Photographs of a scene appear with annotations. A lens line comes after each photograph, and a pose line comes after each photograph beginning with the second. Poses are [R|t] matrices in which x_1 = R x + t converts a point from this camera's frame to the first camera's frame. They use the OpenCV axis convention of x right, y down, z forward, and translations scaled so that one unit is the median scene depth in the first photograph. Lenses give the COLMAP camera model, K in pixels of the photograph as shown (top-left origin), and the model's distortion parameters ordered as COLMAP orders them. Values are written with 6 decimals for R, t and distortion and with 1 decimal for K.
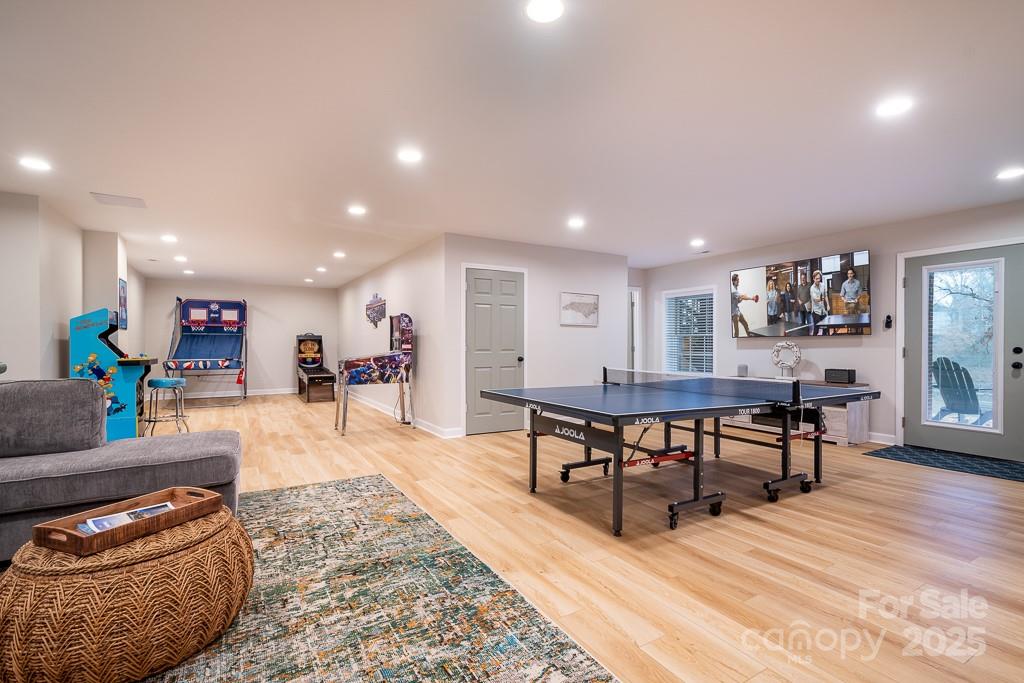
lens RADIAL K [[466.8, 0, 512.5], [0, 466.8, 346.2], [0, 0, 1]] dist [0.011067, 0.000178]
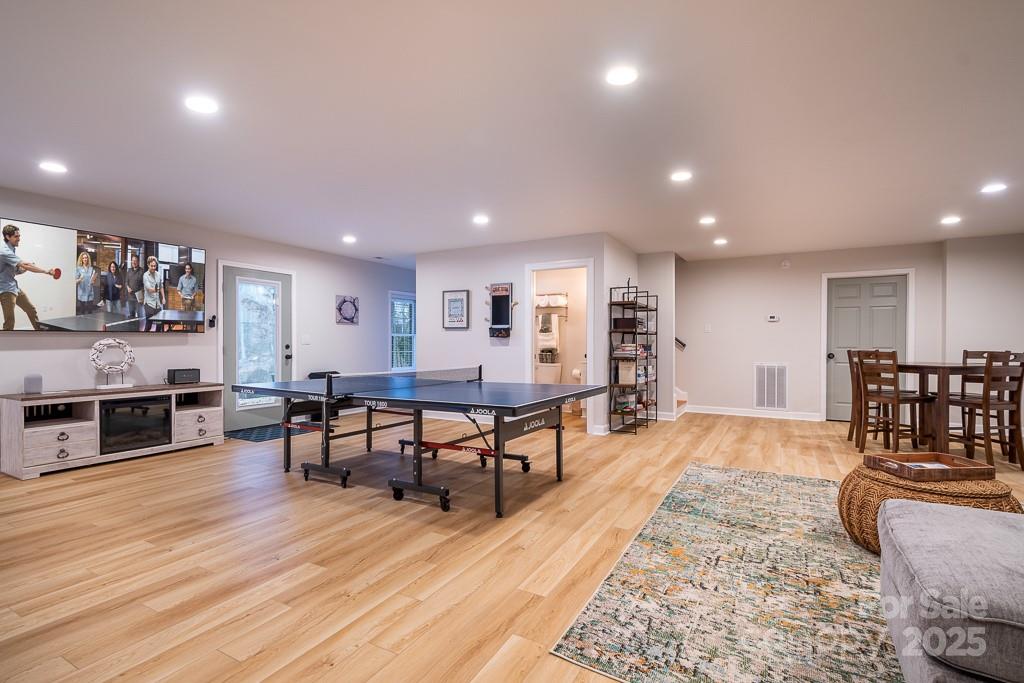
lens RADIAL K [[481.0, 0, 514.6], [0, 481.0, 340.4], [0, 0, 1]] dist [-0.000055, -0.001050]
pose [[-0.502470, 0.003238, 0.864588, -0.520532], [0.002255, 0.999994, -0.002435, -0.004016], [-0.864592, 0.000726, -0.502475, 1.016012]]
